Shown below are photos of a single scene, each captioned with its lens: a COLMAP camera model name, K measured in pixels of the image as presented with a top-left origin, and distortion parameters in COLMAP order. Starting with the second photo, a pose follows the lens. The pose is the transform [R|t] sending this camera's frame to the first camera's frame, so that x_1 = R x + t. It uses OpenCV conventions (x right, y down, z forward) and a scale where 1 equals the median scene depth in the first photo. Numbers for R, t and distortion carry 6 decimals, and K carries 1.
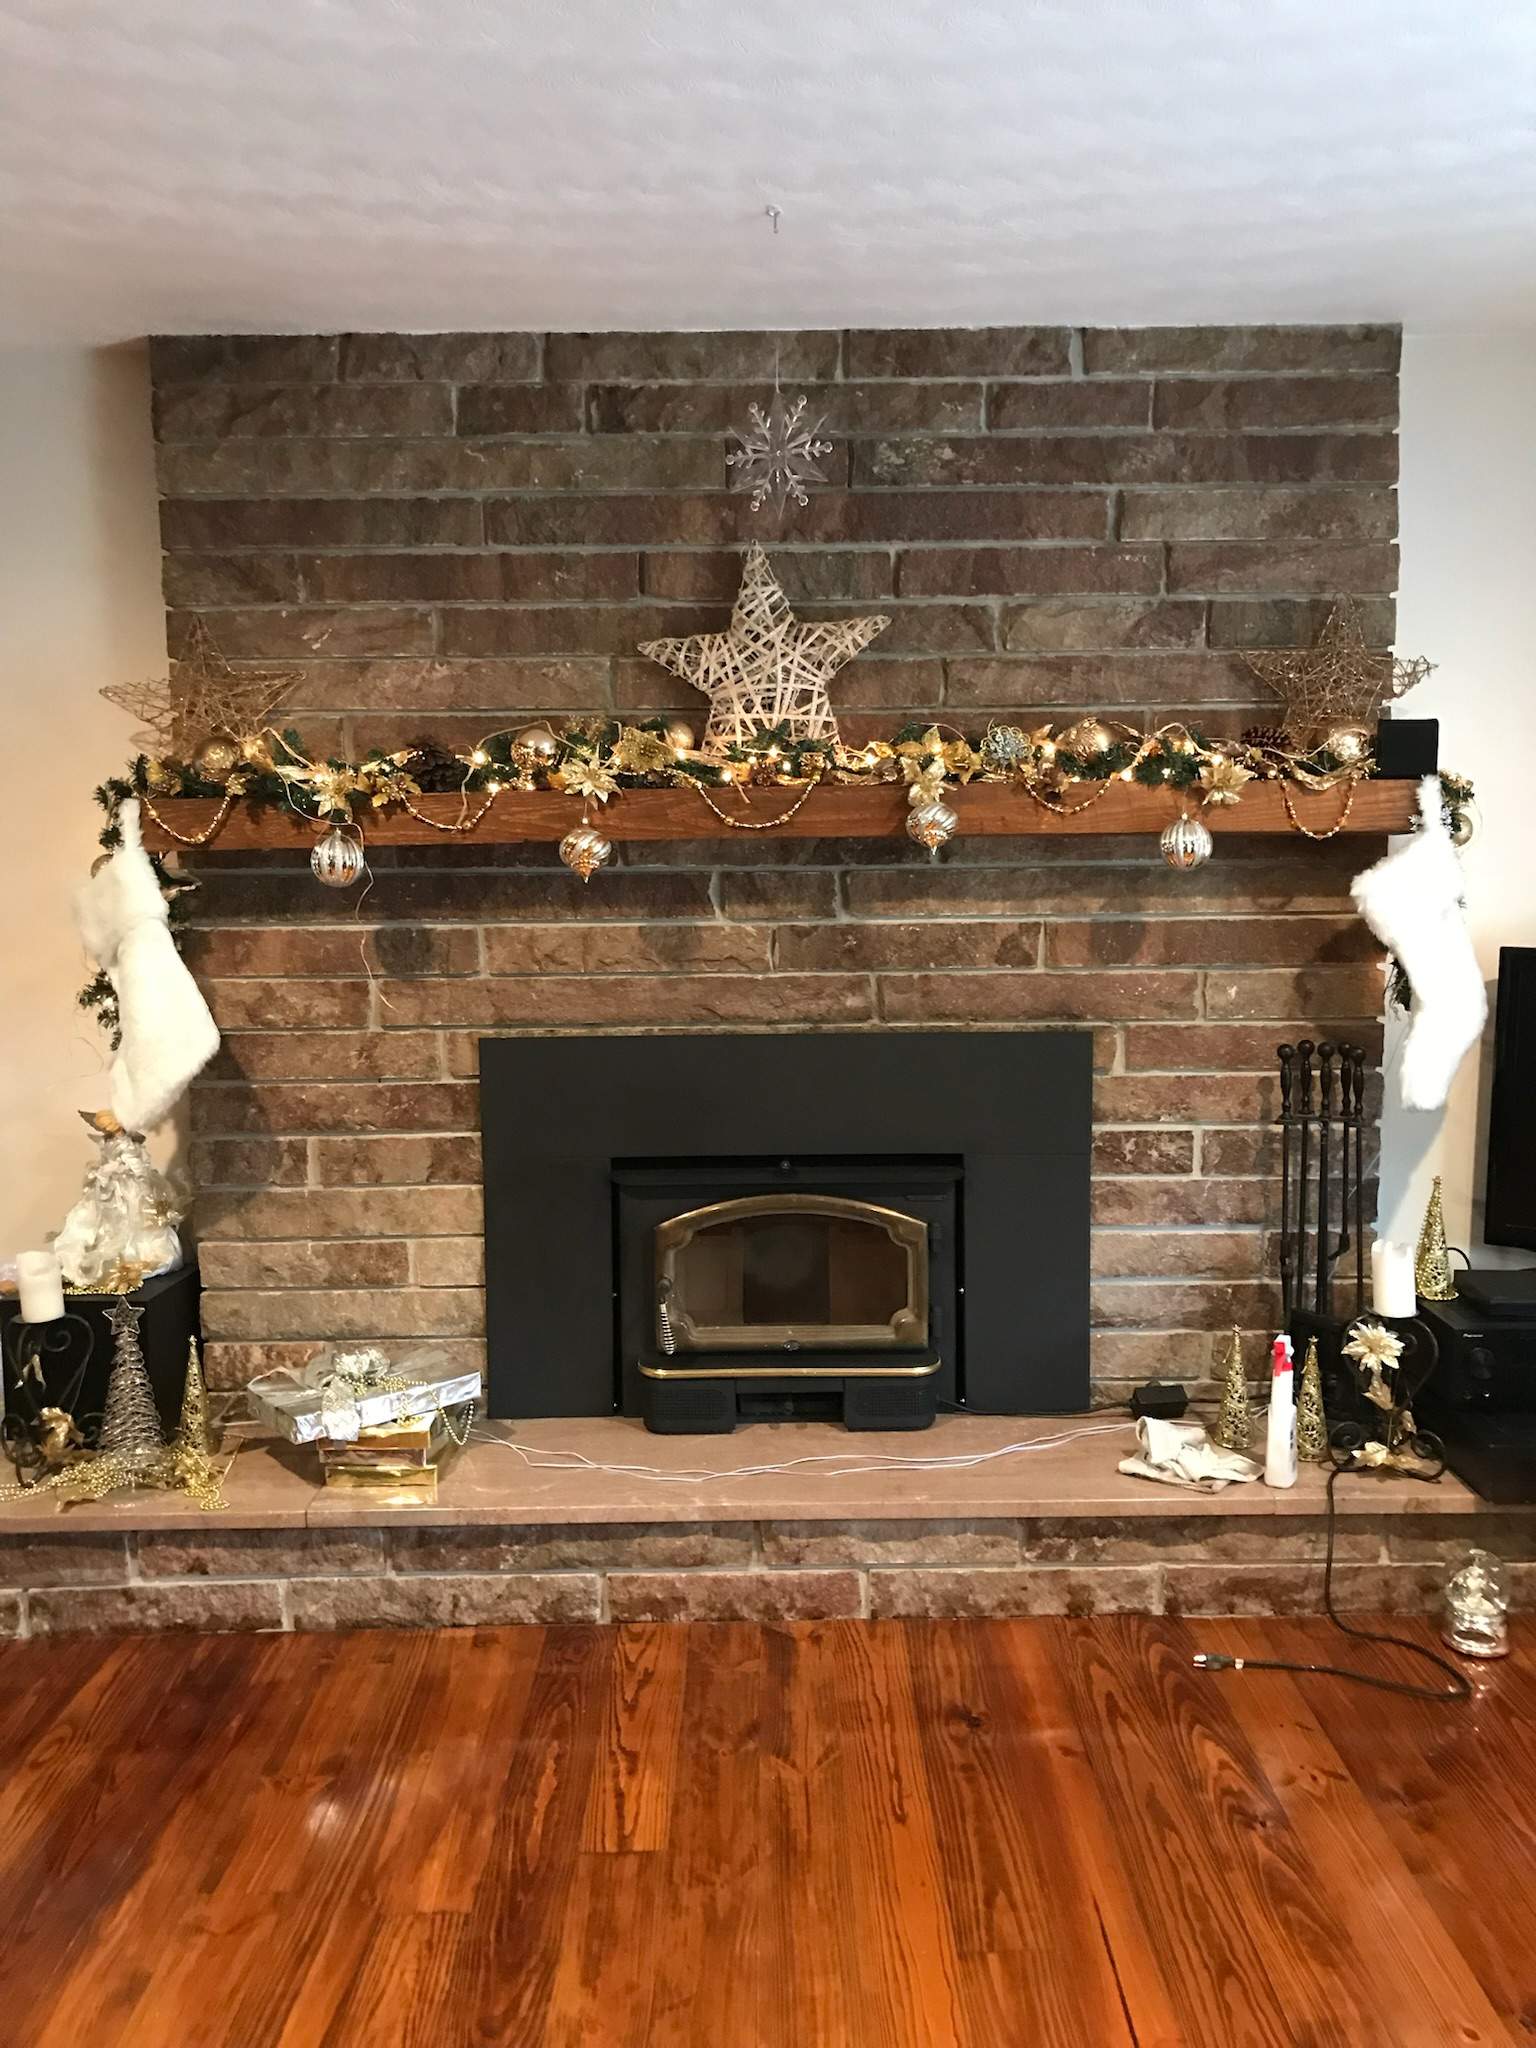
lens RADIAL K [[1808.4, 0, 786.8], [0, 1808.4, 1023.2], [0, 0, 1]] dist [0.013795, -0.013759]
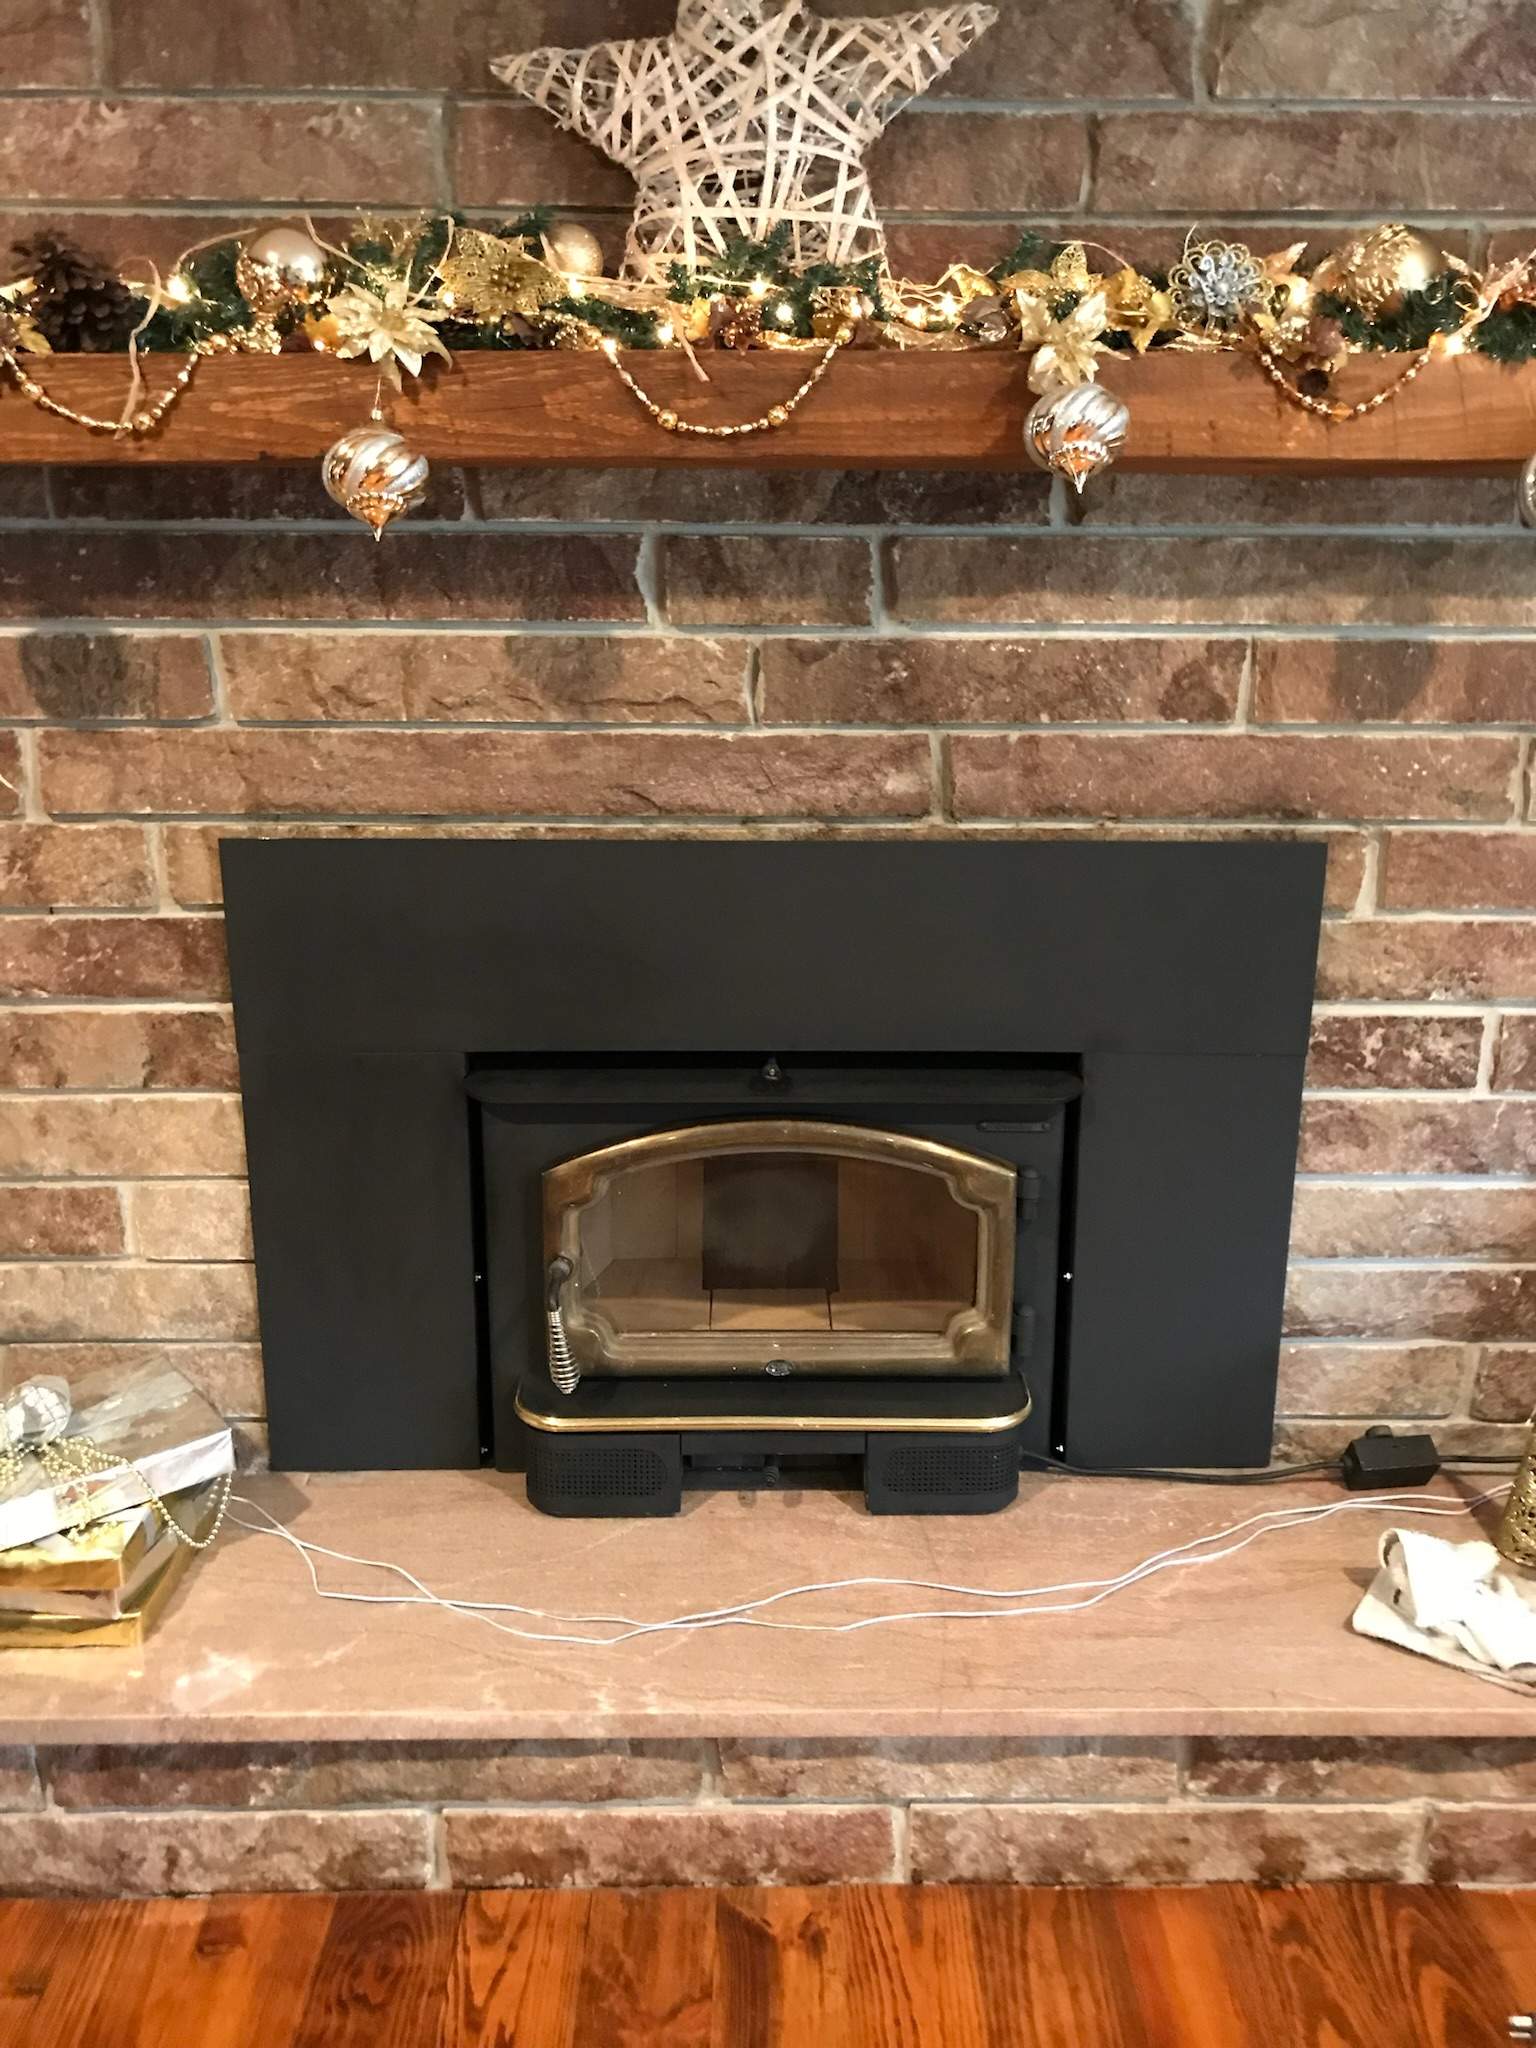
lens RADIAL K [[1808.4, 0, 786.8], [0, 1808.4, 1023.2], [0, 0, 1]] dist [0.013795, -0.013759]
pose [[0.999880, 0.013770, 0.007081, -0.000137], [-0.014640, 0.989636, 0.142851, -0.018016], [-0.005040, -0.142937, 0.989719, 0.454459]]
